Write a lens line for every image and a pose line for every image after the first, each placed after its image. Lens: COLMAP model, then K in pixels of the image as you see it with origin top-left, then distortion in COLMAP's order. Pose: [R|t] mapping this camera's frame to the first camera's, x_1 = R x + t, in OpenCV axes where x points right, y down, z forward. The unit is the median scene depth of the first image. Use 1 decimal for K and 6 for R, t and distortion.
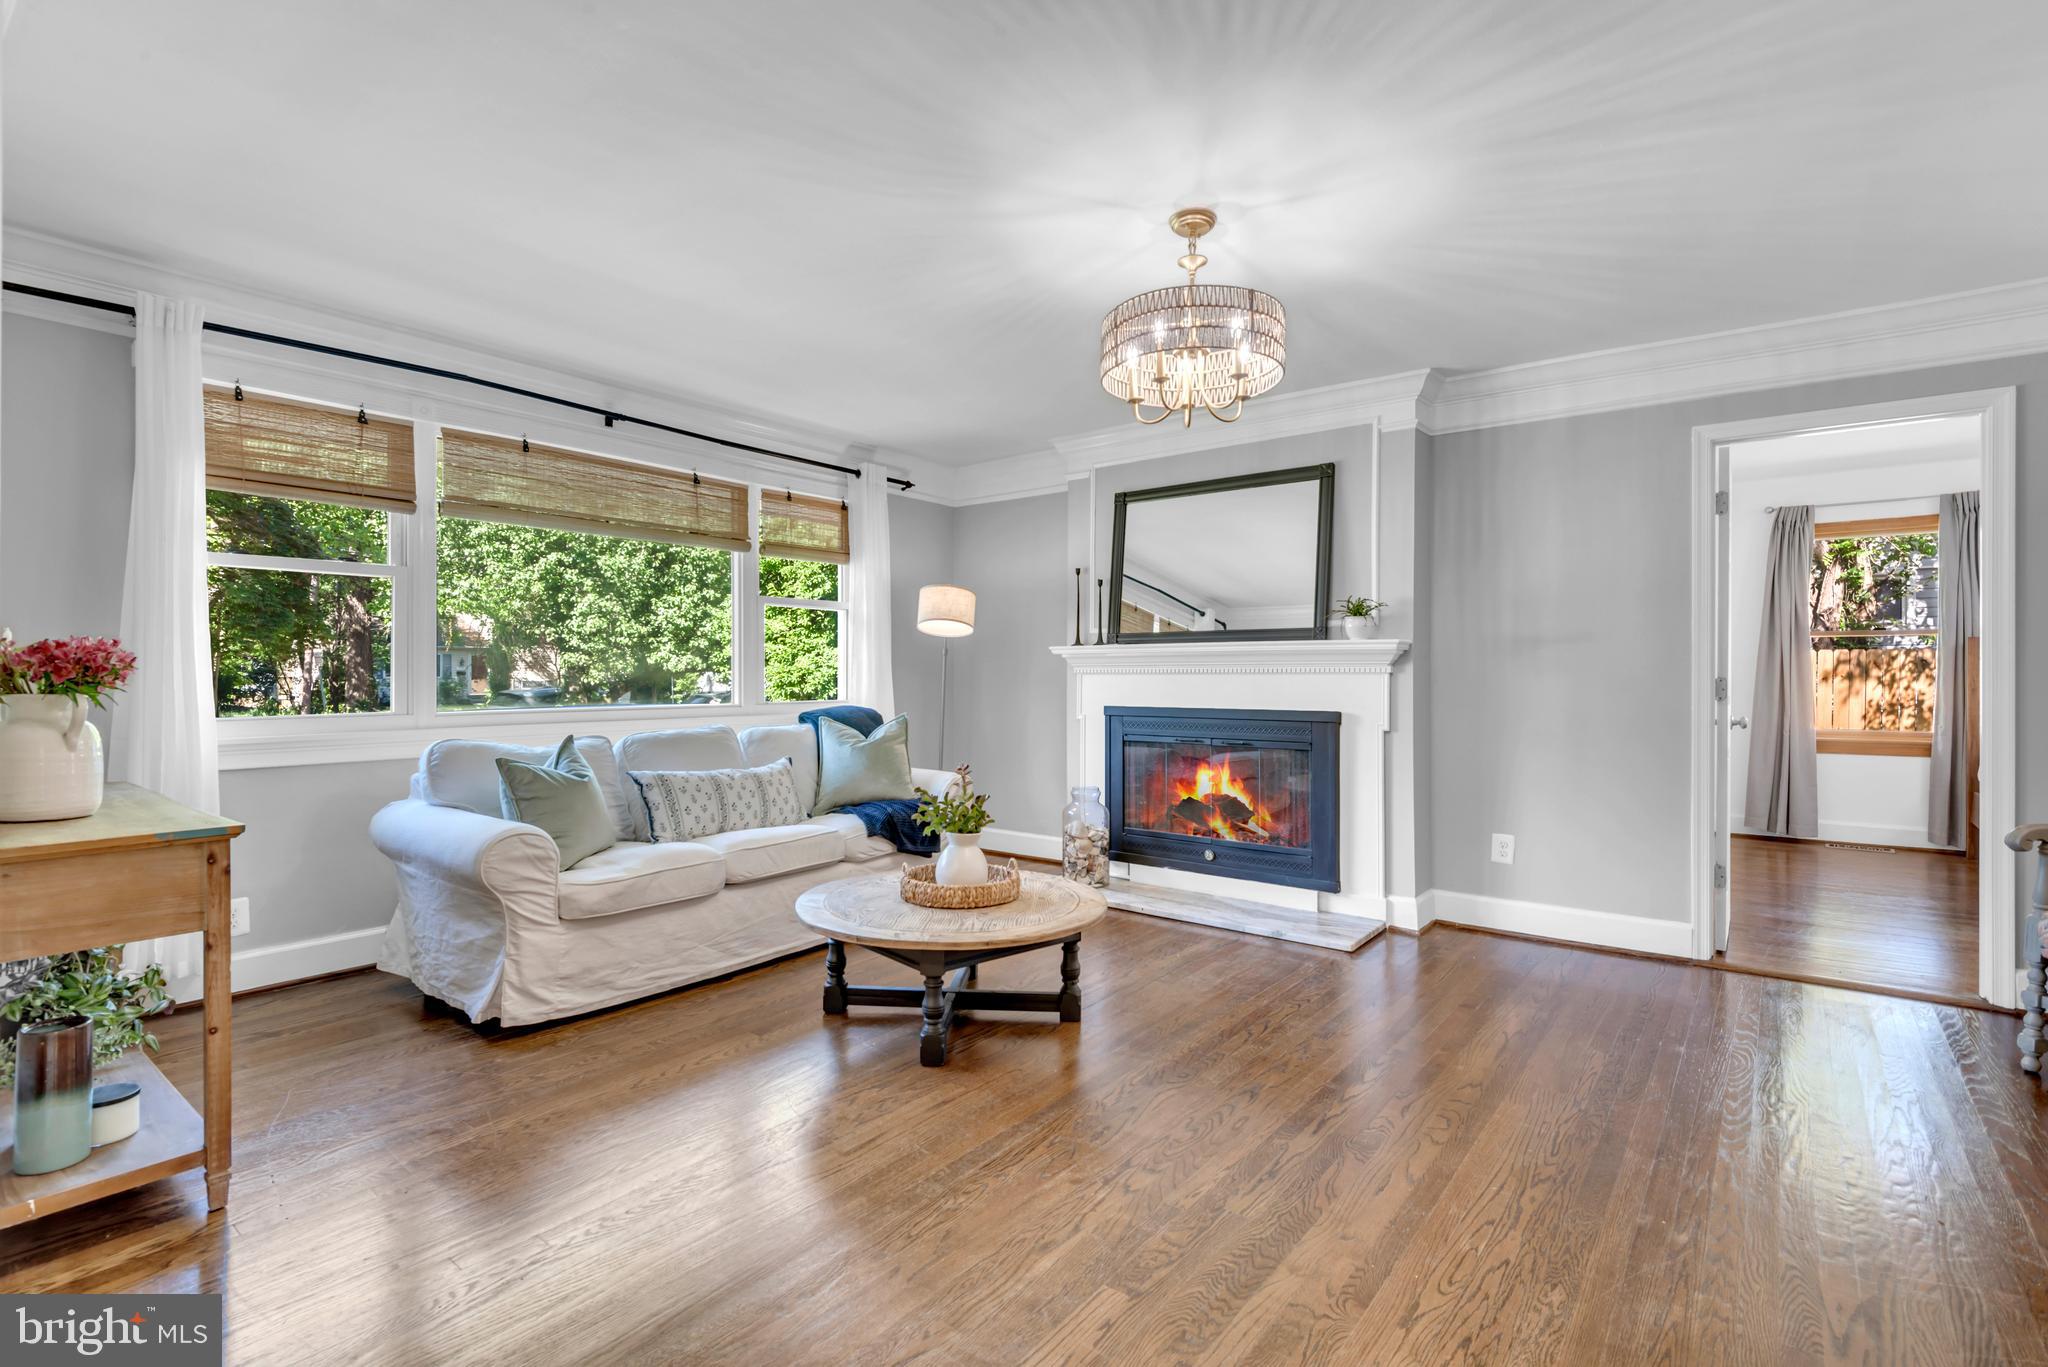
lens RADIAL K [[954.3, 0, 1023.4], [0, 954.3, 673.5], [0, 0, 1]] dist [0.037782, -0.027705]
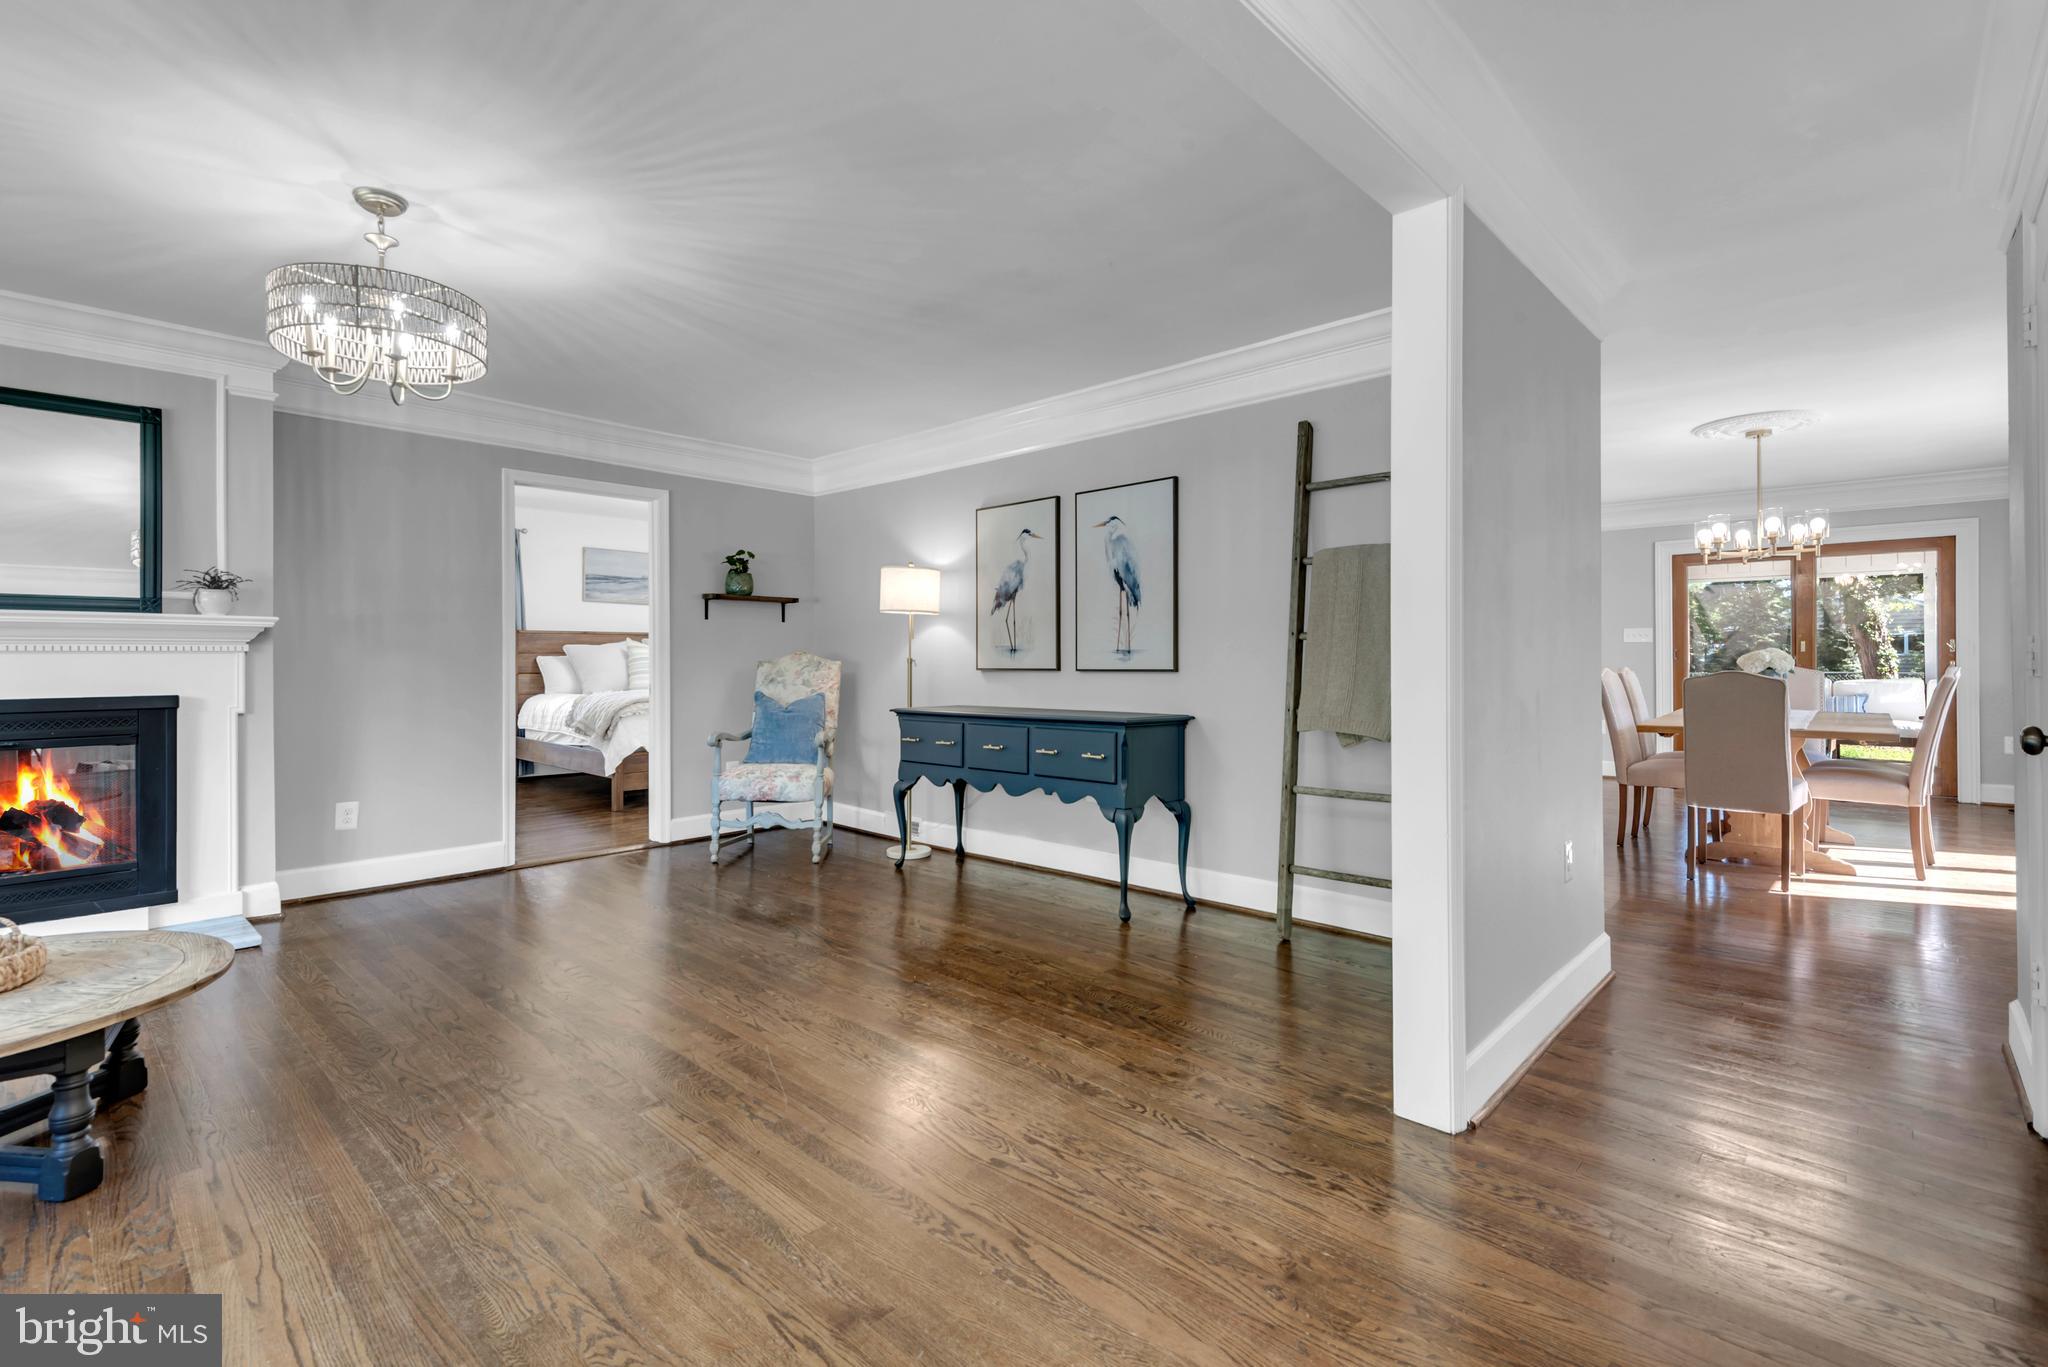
lens RADIAL K [[918.3, 0, 1023.2], [0, 918.3, 658.0], [0, 0, 1]] dist [0.038626, -0.018677]
pose [[0.092750, -0.001391, 0.995688, -0.449545], [0.002759, 0.999996, 0.001140, 0.006610], [-0.995686, 0.002641, 0.092753, 0.145413]]
